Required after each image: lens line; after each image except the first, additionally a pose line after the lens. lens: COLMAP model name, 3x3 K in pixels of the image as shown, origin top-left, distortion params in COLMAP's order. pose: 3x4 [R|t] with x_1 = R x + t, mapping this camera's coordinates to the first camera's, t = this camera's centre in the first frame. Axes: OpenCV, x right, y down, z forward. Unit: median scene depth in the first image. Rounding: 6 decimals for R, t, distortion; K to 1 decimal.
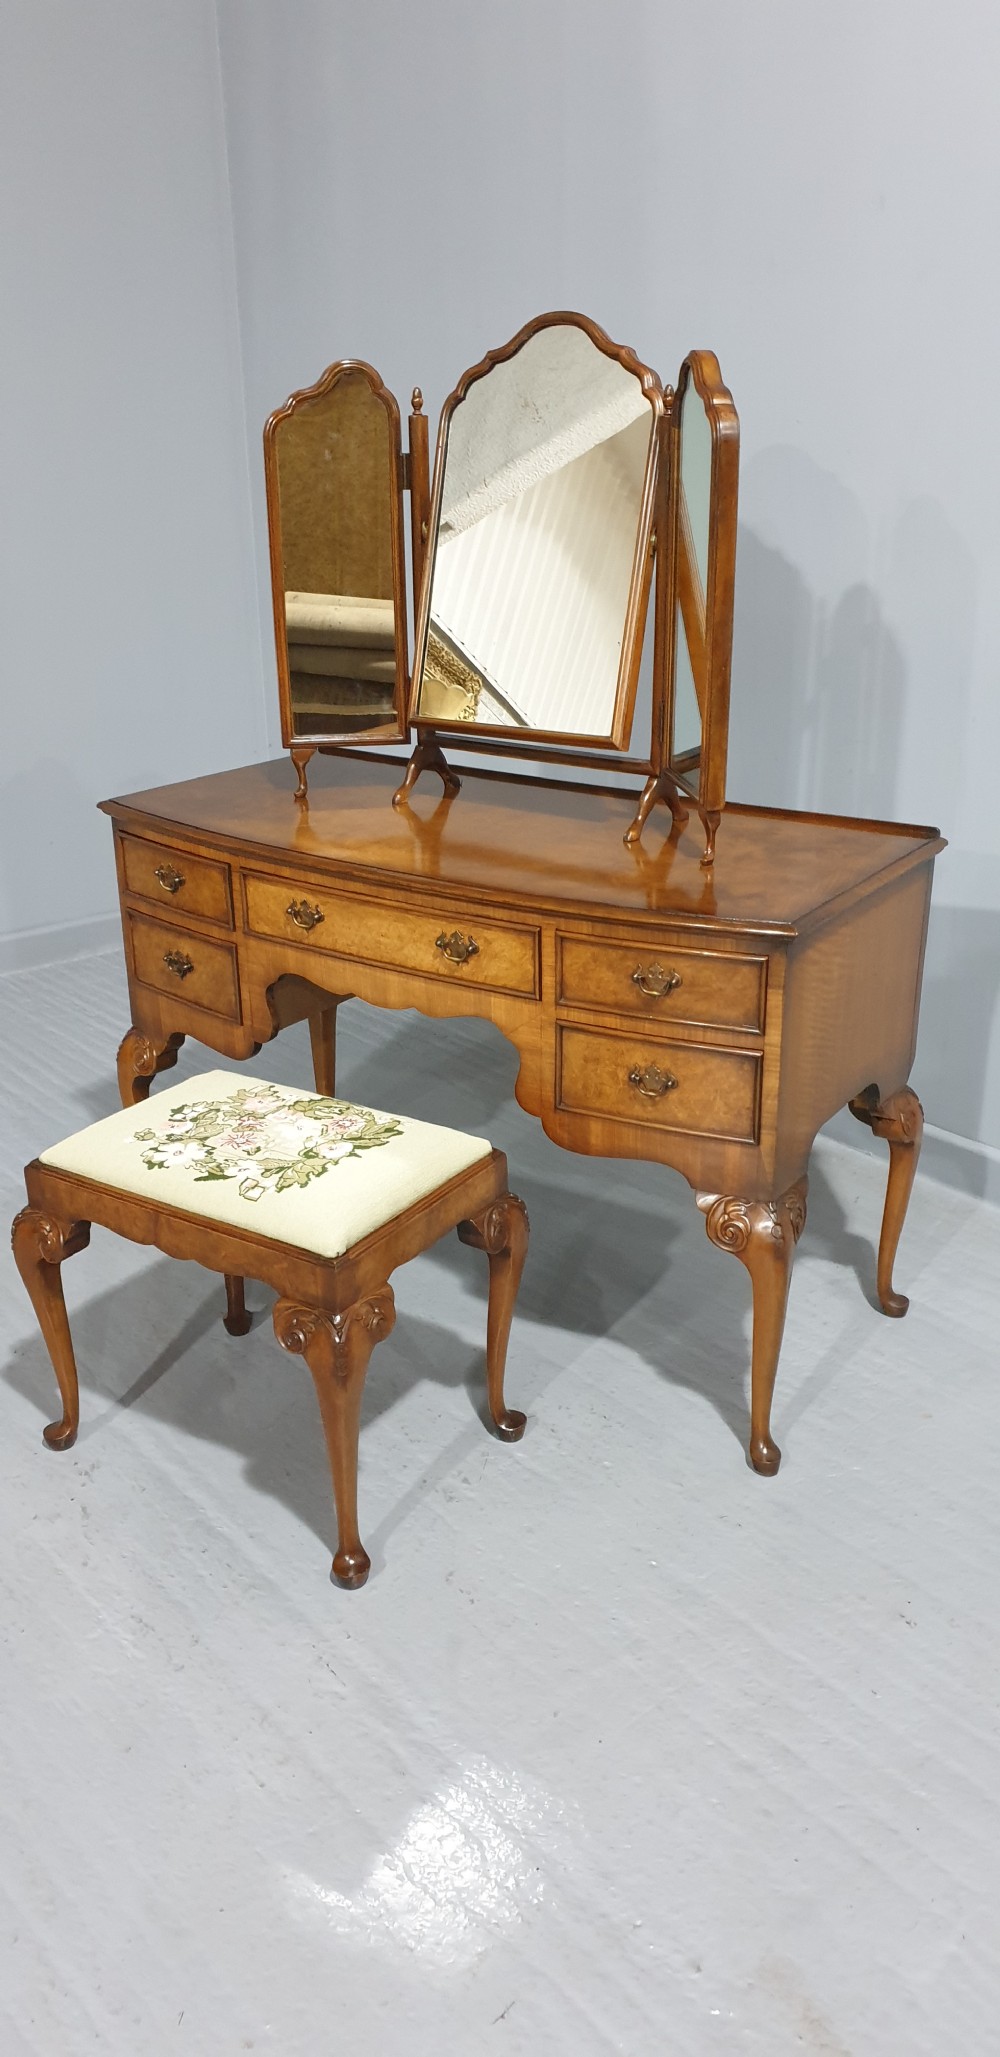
lens RADIAL K [[1606.0, 0, 501.2], [0, 1606.0, 1039.1], [0, 0, 1]] dist [0.248892, 0.000070]
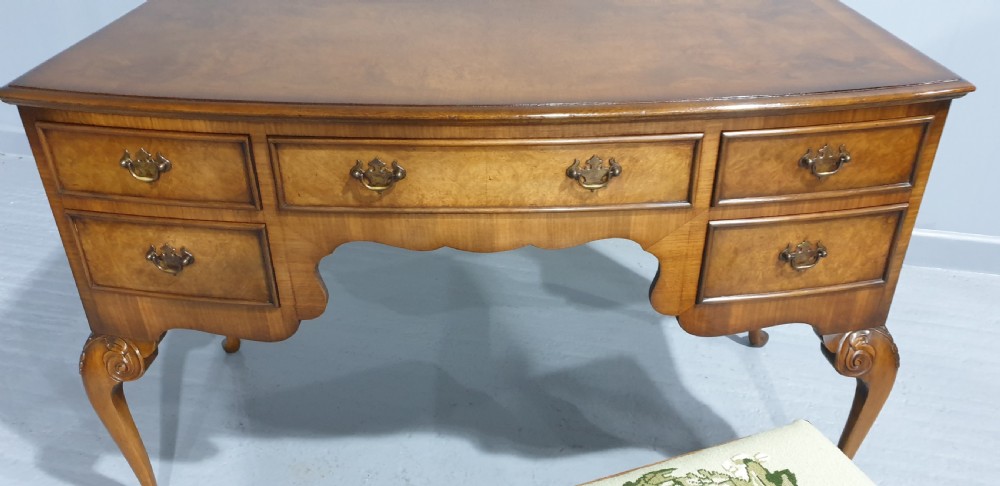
lens RADIAL K [[807.7, 0, 499.1], [0, 807.7, 238.7], [0, 0, 1]] dist [0.022623, -0.007624]
pose [[0.822915, -0.287388, 0.490121, -0.305232], [0.209276, 0.955308, 0.208781, -0.128026], [-0.528218, -0.069238, 0.846281, 0.638056]]
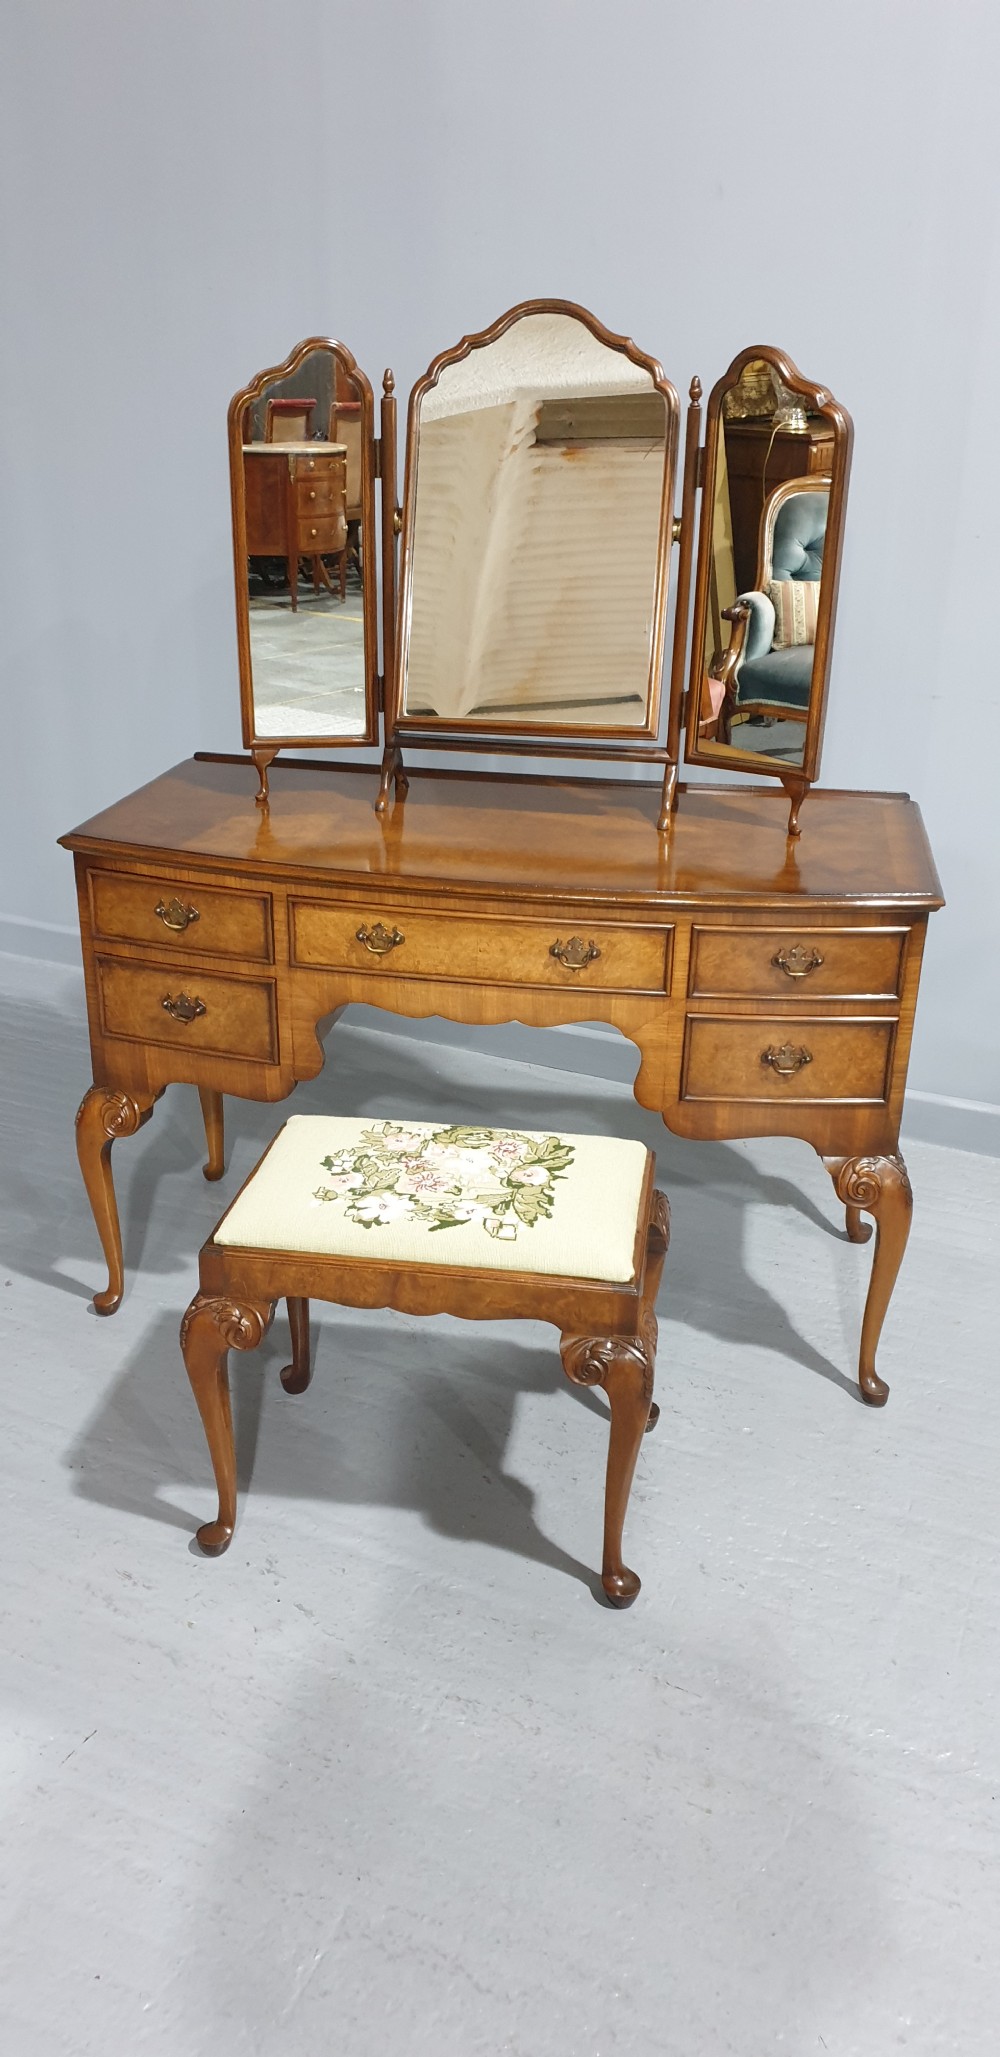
lens RADIAL K [[1644.6, 0, 506.7], [0, 1644.6, 1068.5], [0, 0, 1]] dist [0.225265, -0.000554]
pose [[0.907200, -0.144821, 0.394987, -0.472802], [0.129241, 0.989419, 0.065930, -0.059320], [-0.400355, -0.008764, 0.916318, 0.091575]]
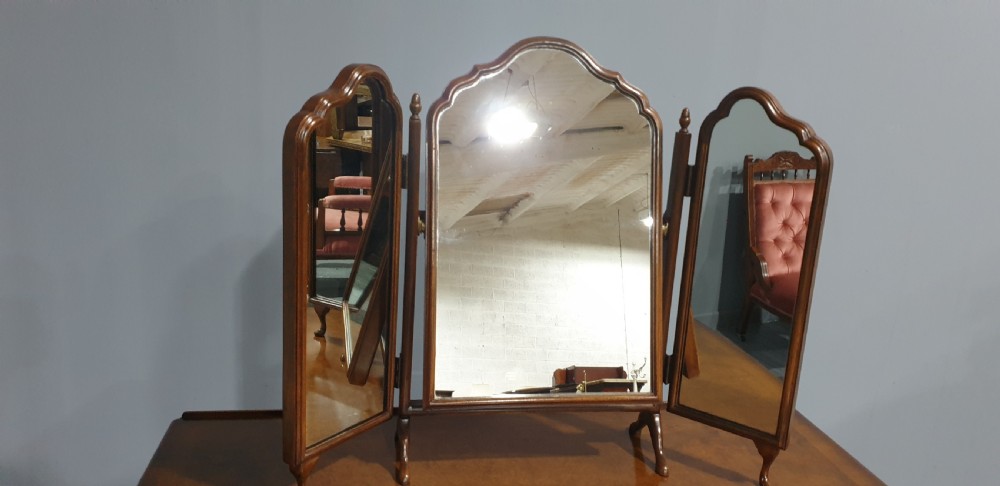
lens RADIAL K [[805.3, 0, 524.3], [0, 805.3, 247.3], [0, 0, 1]] dist [0.098681, -0.000233]
pose [[0.699183, -0.127464, 0.703489, -0.403409], [0.192309, 0.981244, -0.013341, -0.310915], [-0.688594, 0.144615, 0.710581, 0.675627]]
